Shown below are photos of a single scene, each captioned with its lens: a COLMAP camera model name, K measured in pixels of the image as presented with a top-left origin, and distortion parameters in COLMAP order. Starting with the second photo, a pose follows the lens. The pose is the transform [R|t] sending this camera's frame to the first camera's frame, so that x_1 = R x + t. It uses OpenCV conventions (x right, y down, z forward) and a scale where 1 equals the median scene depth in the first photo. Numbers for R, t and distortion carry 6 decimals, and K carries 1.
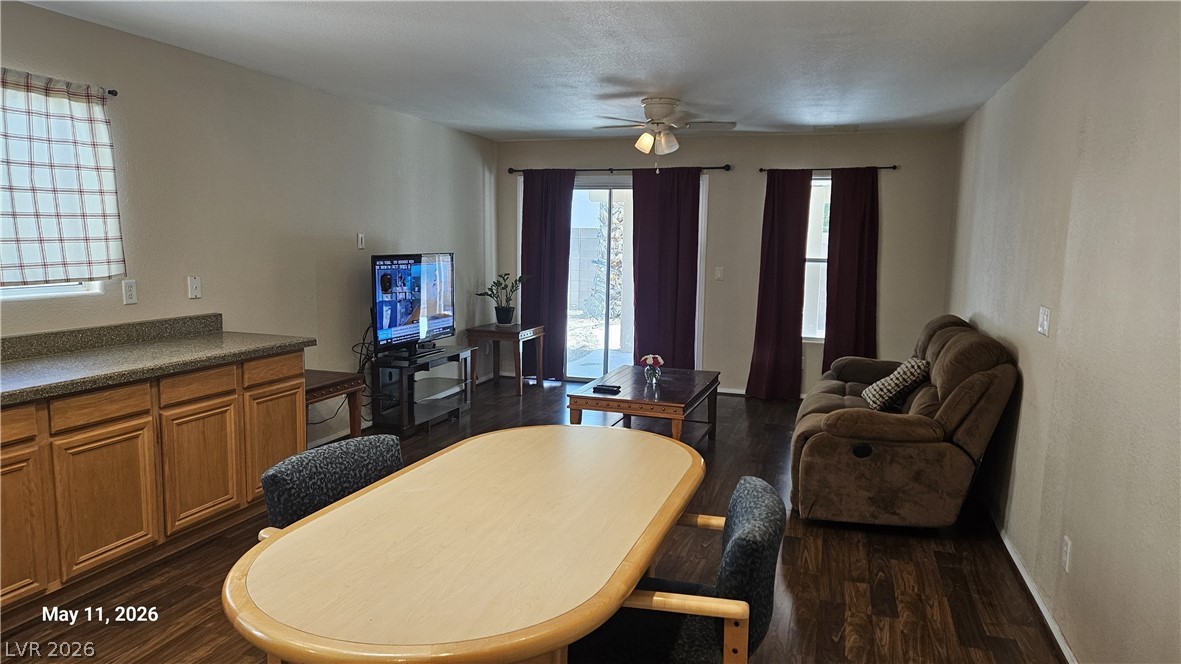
lens RADIAL K [[784.8, 0, 588.4], [0, 784.8, 343.8], [0, 0, 1]] dist [0.080569, -0.076313]
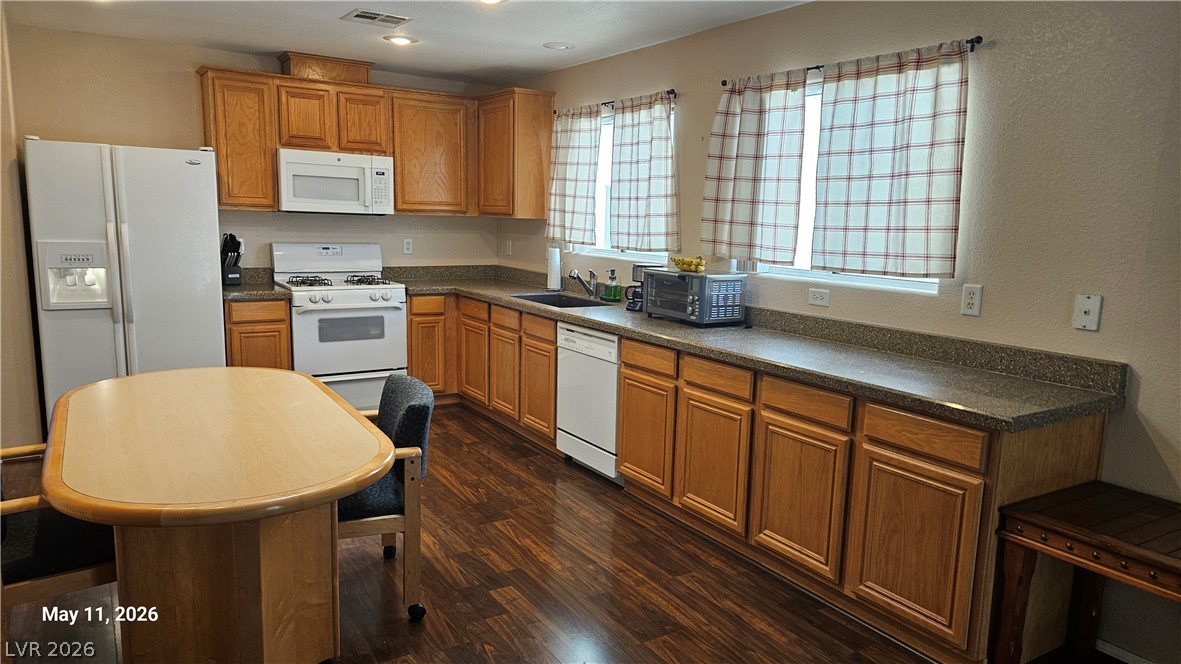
lens RADIAL K [[789.4, 0, 582.8], [0, 789.4, 347.7], [0, 0, 1]] dist [0.086106, -0.089155]
pose [[-0.645997, 0.094074, -0.757521, 0.288448], [-0.139003, 0.961287, 0.237918, -0.170947], [0.750577, 0.258992, -0.607912, 1.348169]]
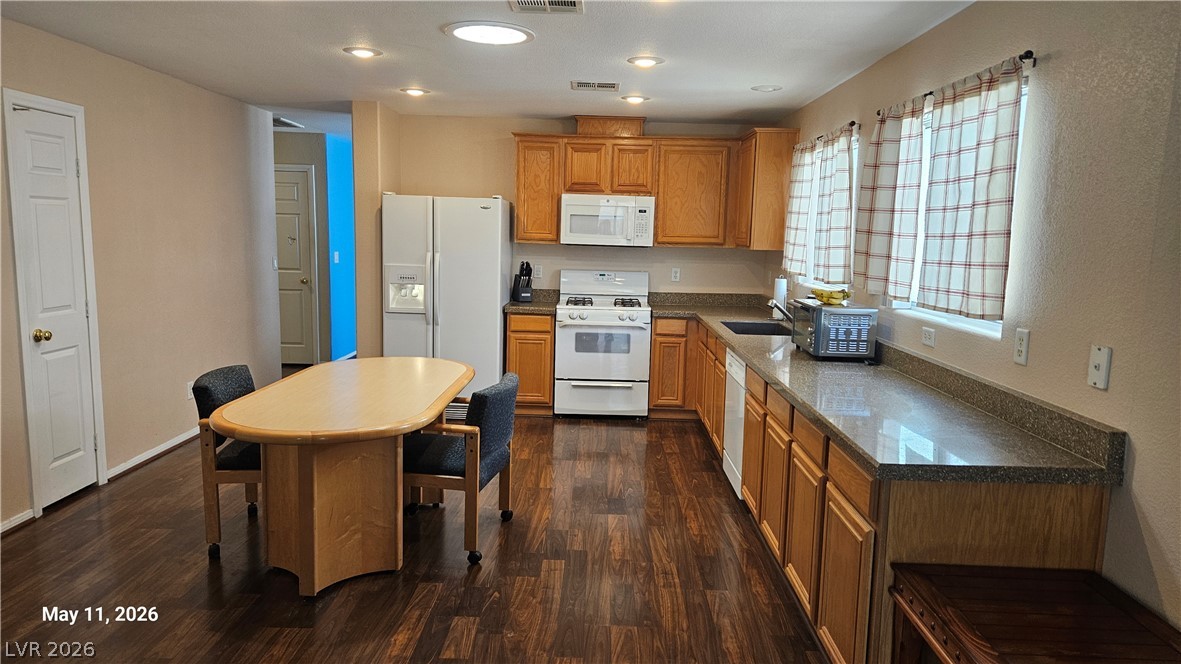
lens RADIAL K [[784.8, 0, 588.4], [0, 784.8, 343.8], [0, 0, 1]] dist [0.080569, -0.076313]
pose [[-0.955740, -0.000887, -0.294212, -0.032314], [-0.081067, 0.962080, 0.260441, -0.238381], [0.282825, 0.272764, -0.919570, 1.699750]]
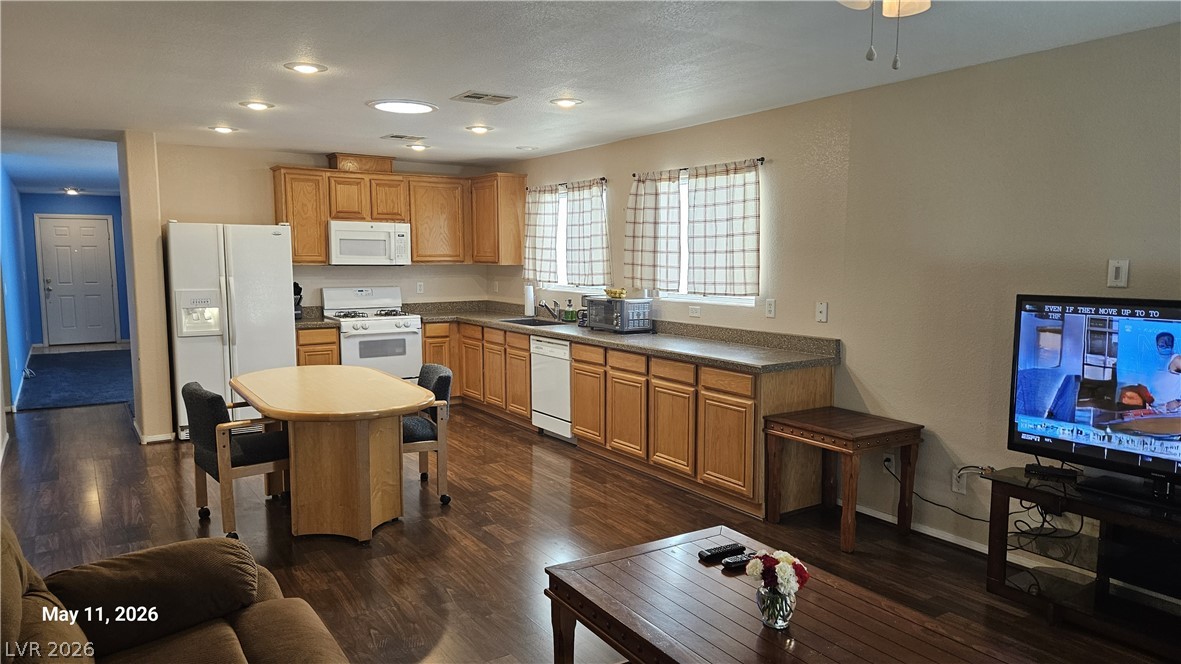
lens RADIAL K [[789.4, 0, 582.8], [0, 789.4, 347.7], [0, 0, 1]] dist [0.086106, -0.089155]
pose [[-0.634207, 0.072620, -0.769745, 0.692615], [-0.114542, 0.975768, 0.186430, -0.233610], [0.764631, 0.206404, -0.610521, 1.760370]]
